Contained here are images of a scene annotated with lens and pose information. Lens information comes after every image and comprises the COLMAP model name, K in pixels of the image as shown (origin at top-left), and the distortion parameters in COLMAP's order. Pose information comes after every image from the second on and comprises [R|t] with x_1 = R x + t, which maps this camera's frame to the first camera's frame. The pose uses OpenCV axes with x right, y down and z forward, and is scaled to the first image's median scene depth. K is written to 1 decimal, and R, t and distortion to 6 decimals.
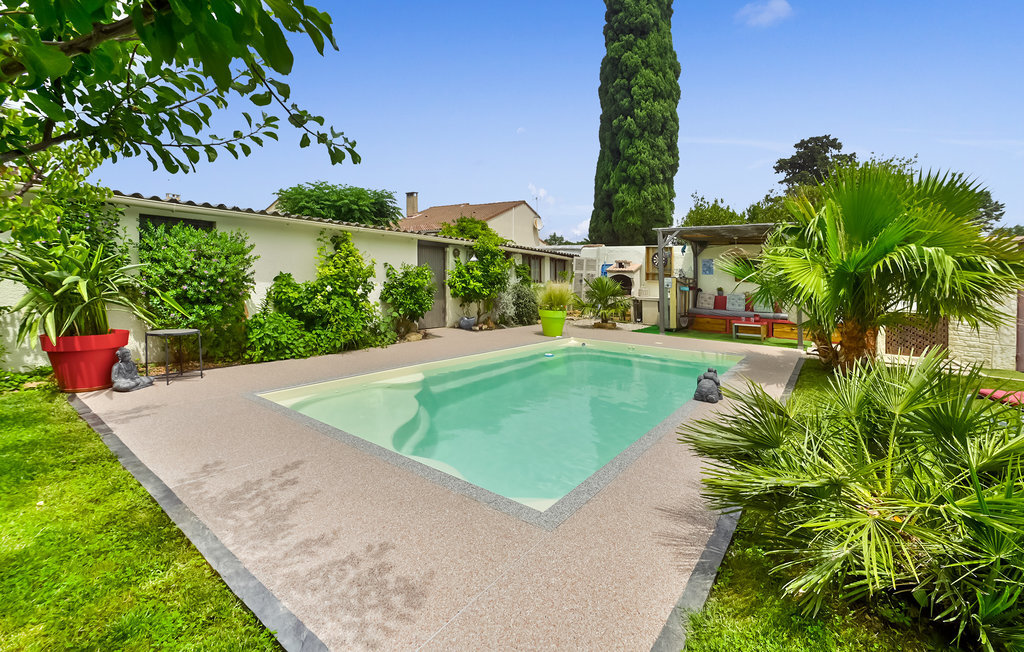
lens RADIAL K [[418.2, 0, 512.0], [0, 418.2, 326.0], [0, 0, 1]] dist [-0.075909, 0.034158]
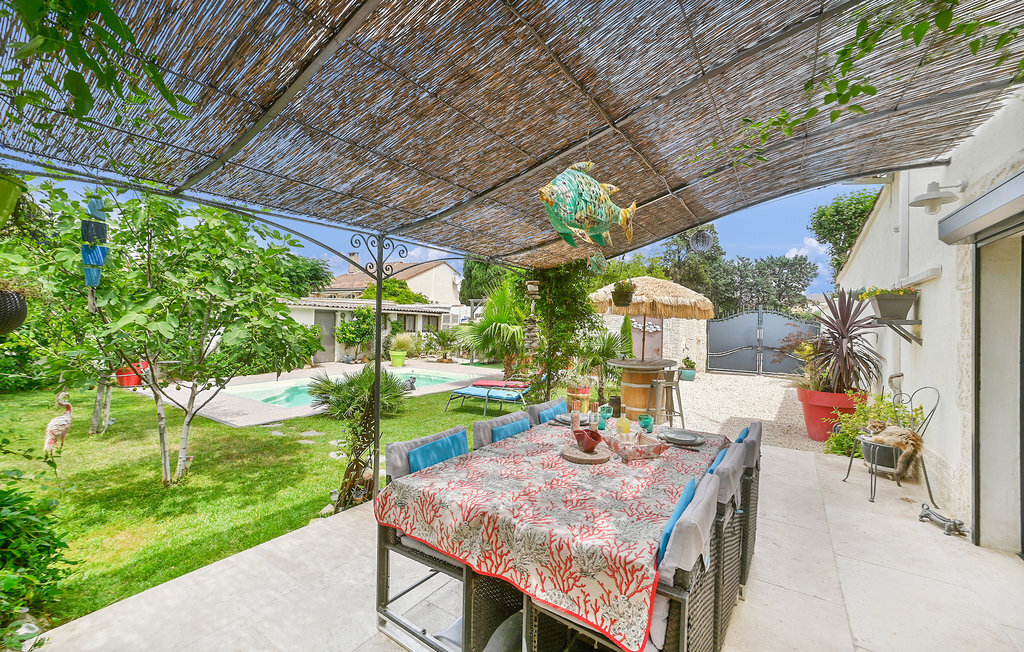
lens RADIAL K [[410.7, 0, 493.8], [0, 410.7, 307.6], [0, 0, 1]] dist [-0.024069, 0.000065]
pose [[0.999007, -0.000492, 0.044548, 0.296530], [0.006792, 0.989931, -0.141384, 0.017428], [-0.044030, 0.141546, 0.988952, -0.467458]]
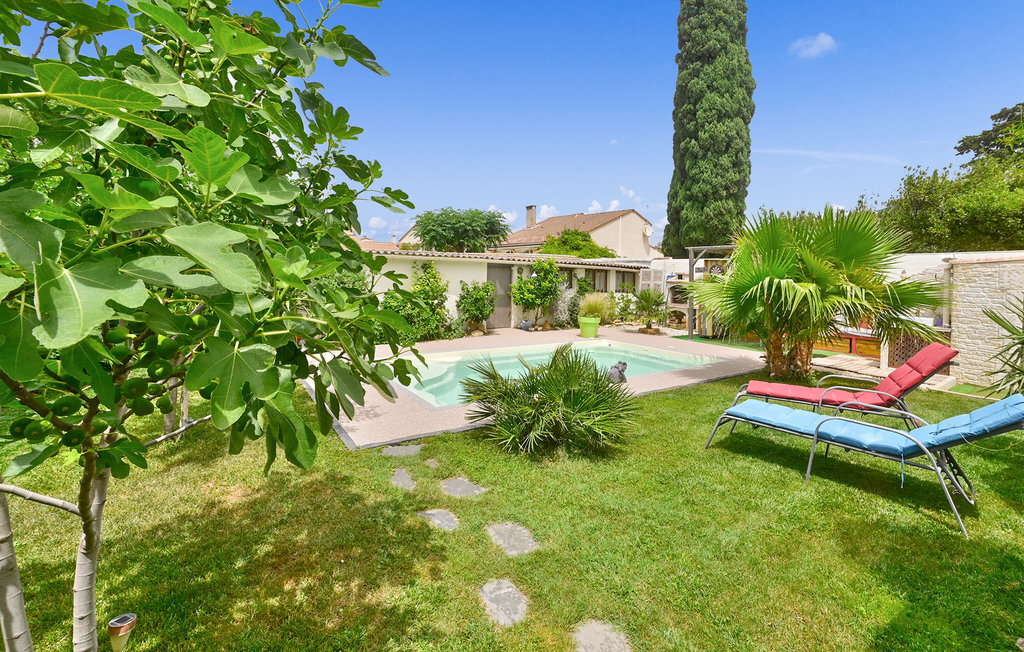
lens RADIAL K [[418.2, 0, 512.0], [0, 418.2, 326.0], [0, 0, 1]] dist [-0.075909, 0.034158]
pose [[0.945803, 0.032491, -0.323112, 0.208982], [-0.033434, 0.999437, 0.002633, -0.004852], [0.323016, 0.008312, 0.946357, -0.183981]]
